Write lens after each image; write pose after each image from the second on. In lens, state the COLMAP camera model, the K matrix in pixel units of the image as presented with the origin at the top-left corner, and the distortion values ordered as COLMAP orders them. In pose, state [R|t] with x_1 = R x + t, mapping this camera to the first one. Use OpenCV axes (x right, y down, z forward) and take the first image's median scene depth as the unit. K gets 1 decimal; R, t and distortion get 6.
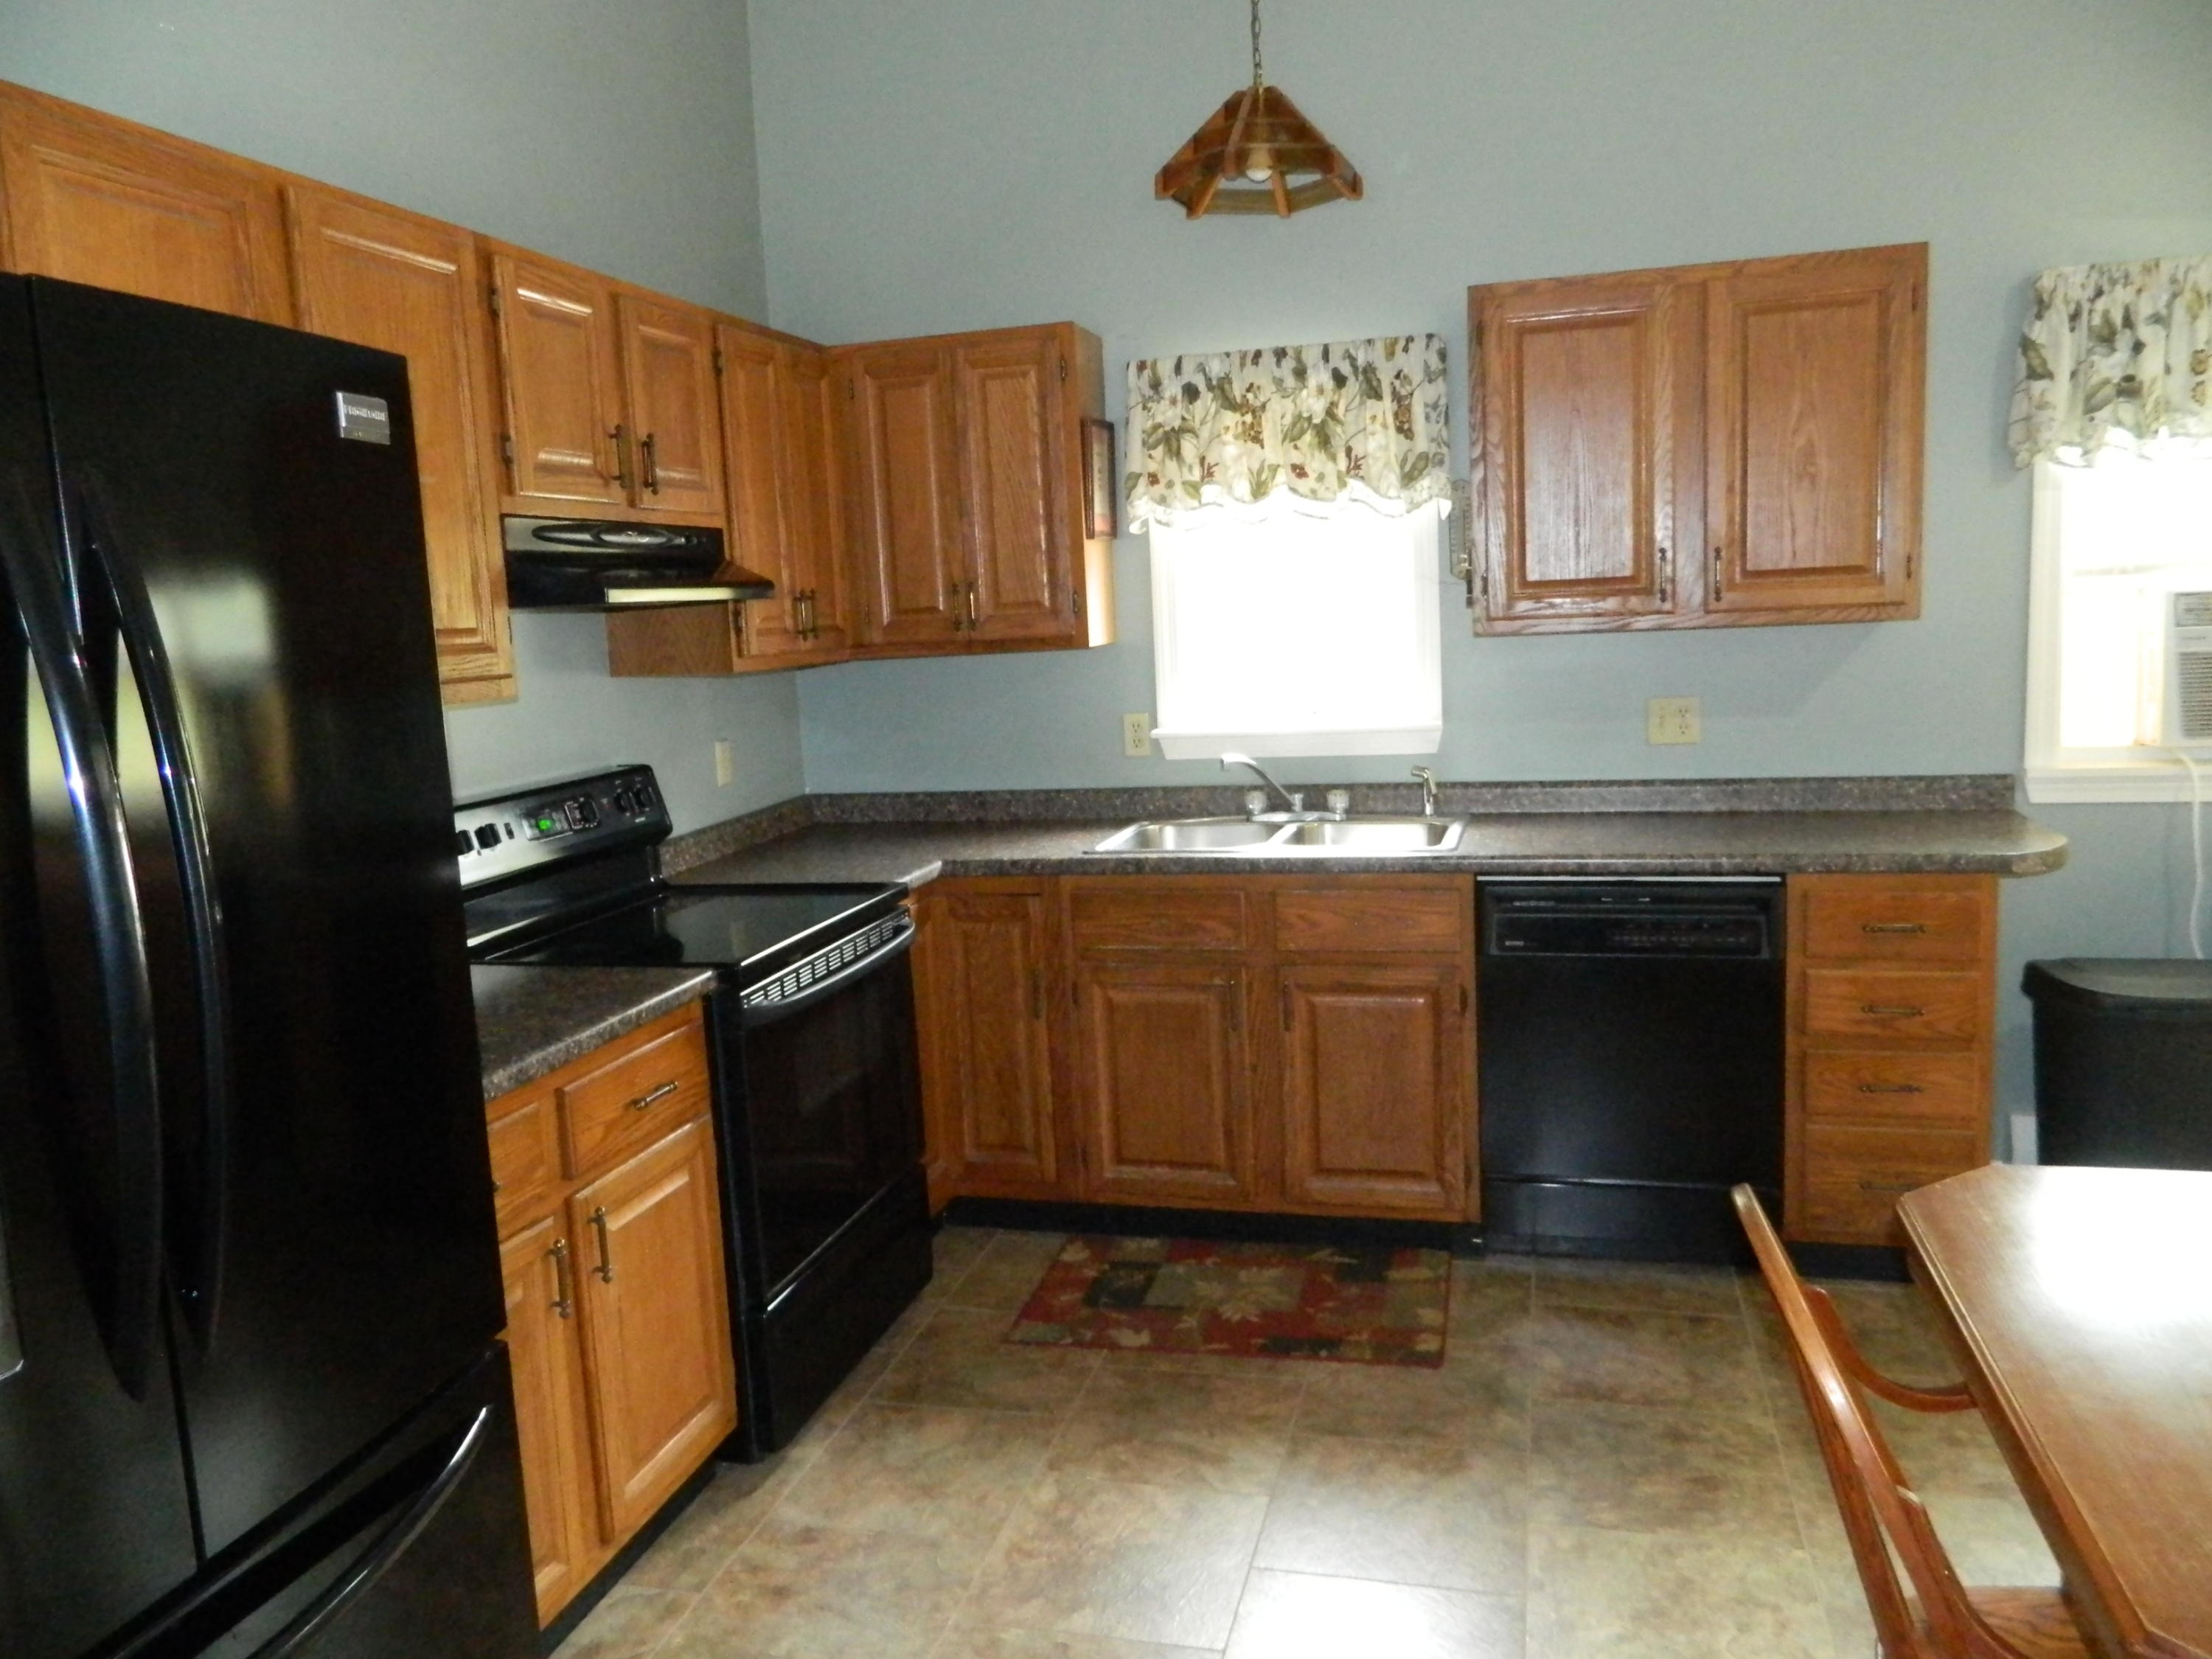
lens RADIAL K [[1631.2, 0, 1101.7], [0, 1631.2, 836.0], [0, 0, 1]] dist [0.006830, -0.003843]
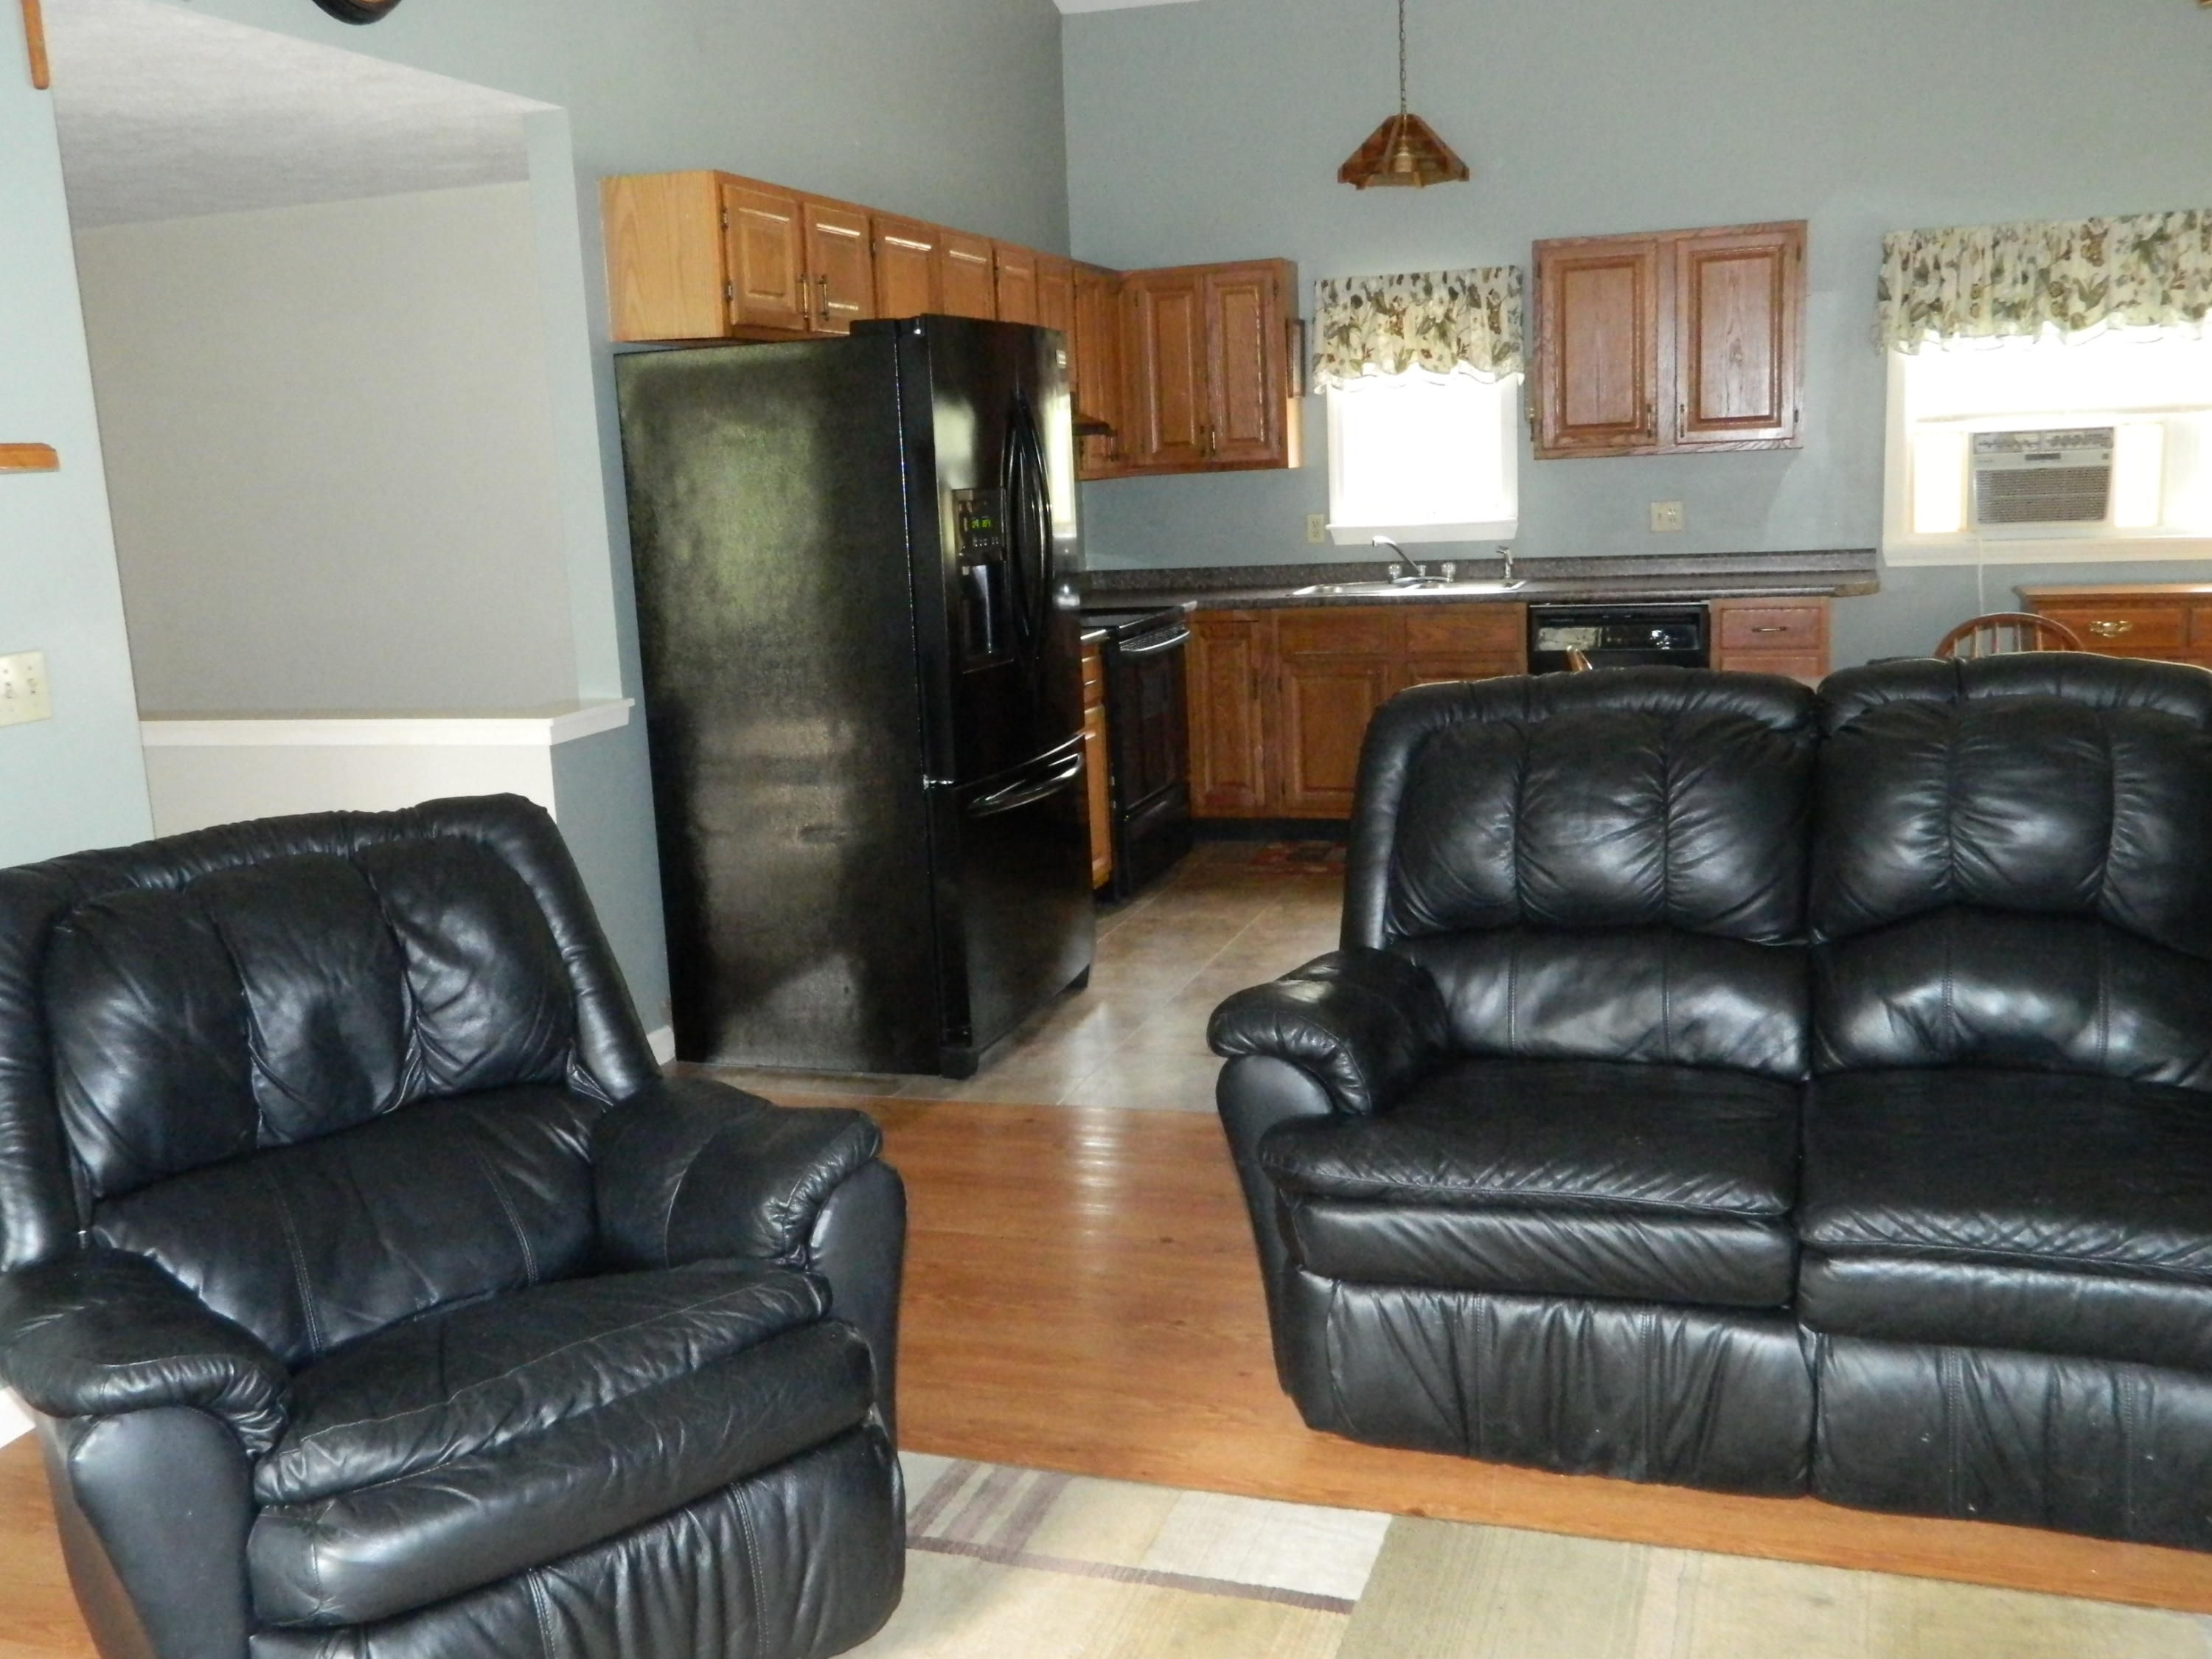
lens RADIAL K [[2021.7, 0, 1111.1], [0, 2021.7, 823.1], [0, 0, 1]] dist [0.021667, 0.000000]
pose [[0.998933, 0.012370, -0.044486, -0.088486], [-0.010882, 0.999378, 0.033538, 0.163129], [0.044873, -0.033018, 0.998447, -0.963463]]
